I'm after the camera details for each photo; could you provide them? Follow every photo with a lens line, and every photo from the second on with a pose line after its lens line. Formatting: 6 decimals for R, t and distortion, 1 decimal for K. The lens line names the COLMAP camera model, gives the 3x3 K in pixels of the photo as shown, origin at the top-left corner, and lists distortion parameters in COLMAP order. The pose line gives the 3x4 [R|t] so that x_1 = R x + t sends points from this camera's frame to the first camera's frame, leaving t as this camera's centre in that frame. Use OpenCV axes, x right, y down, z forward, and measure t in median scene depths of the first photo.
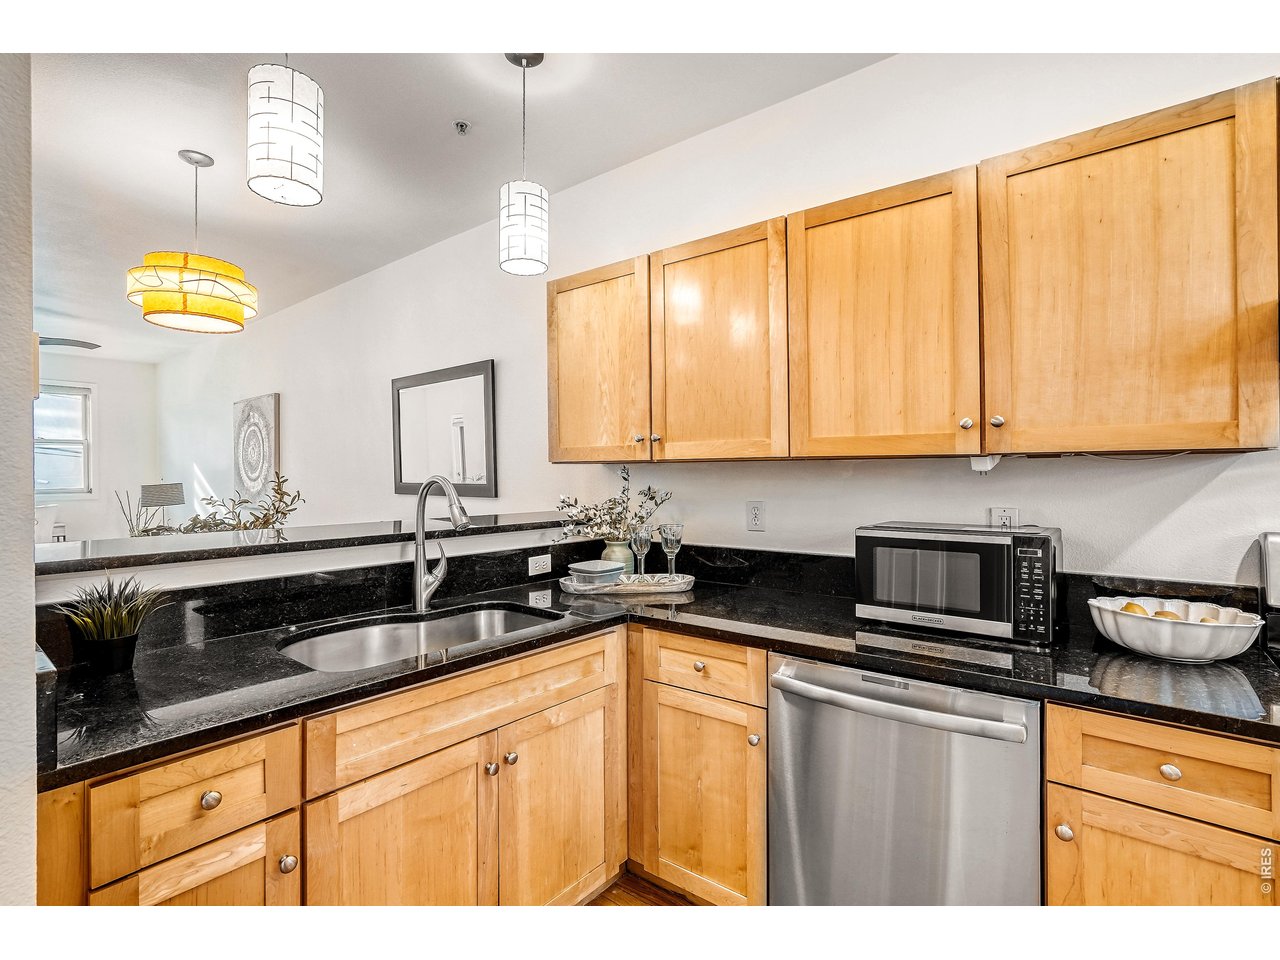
lens RADIAL K [[614.2, 0, 640.0], [0, 614.2, 480.0], [0, 0, 1]] dist [-0.019848, 0.000859]
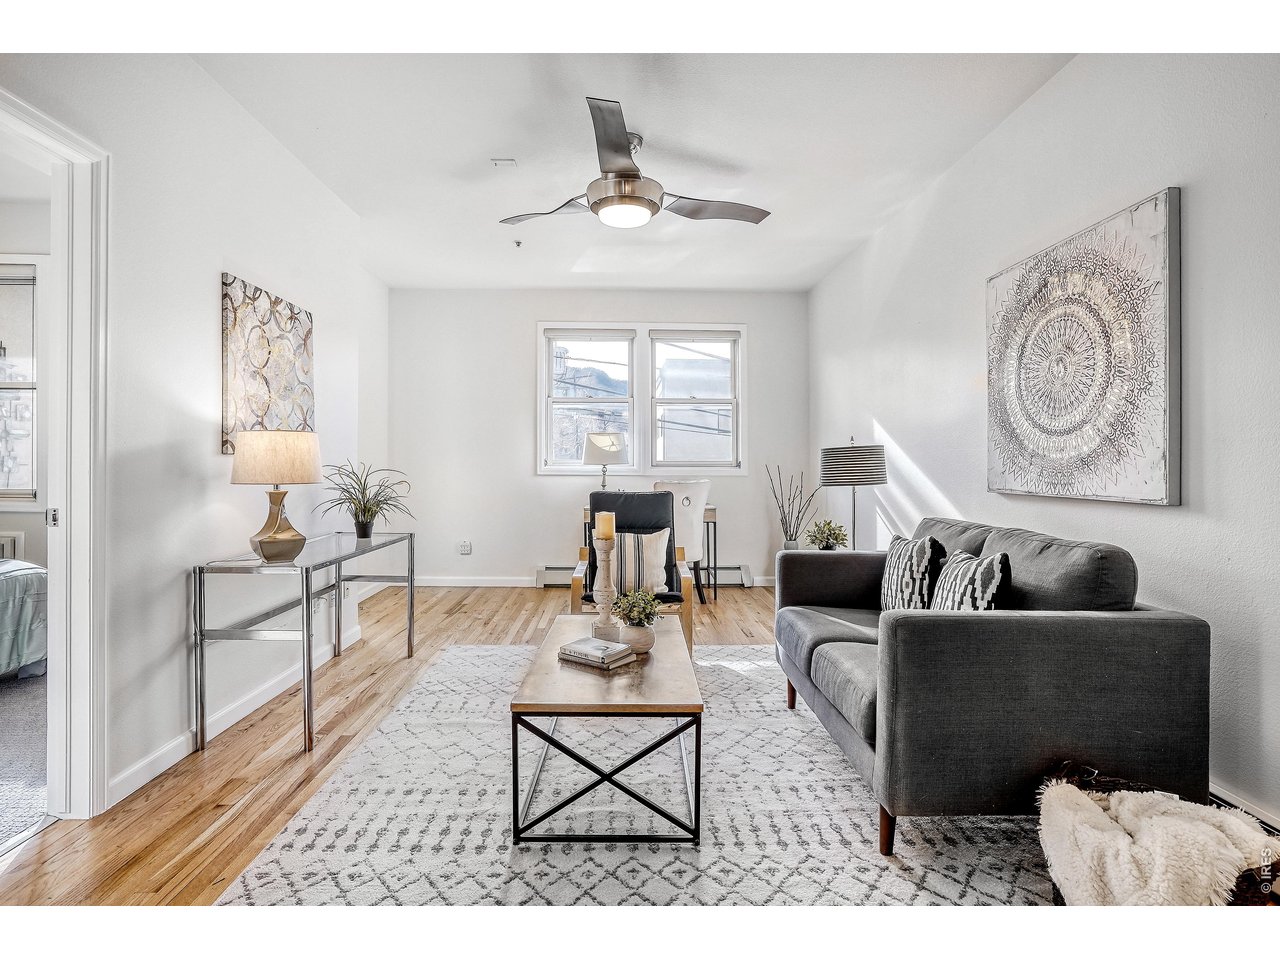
lens RADIAL K [[614.2, 0, 640.0], [0, 614.2, 480.0], [0, 0, 1]] dist [-0.019848, 0.000859]
pose [[0.655784, 0.021863, -0.754632, -0.489376], [-0.008295, 0.999729, 0.021756, 0.026195], [0.754903, -0.008008, 0.655787, 0.478077]]
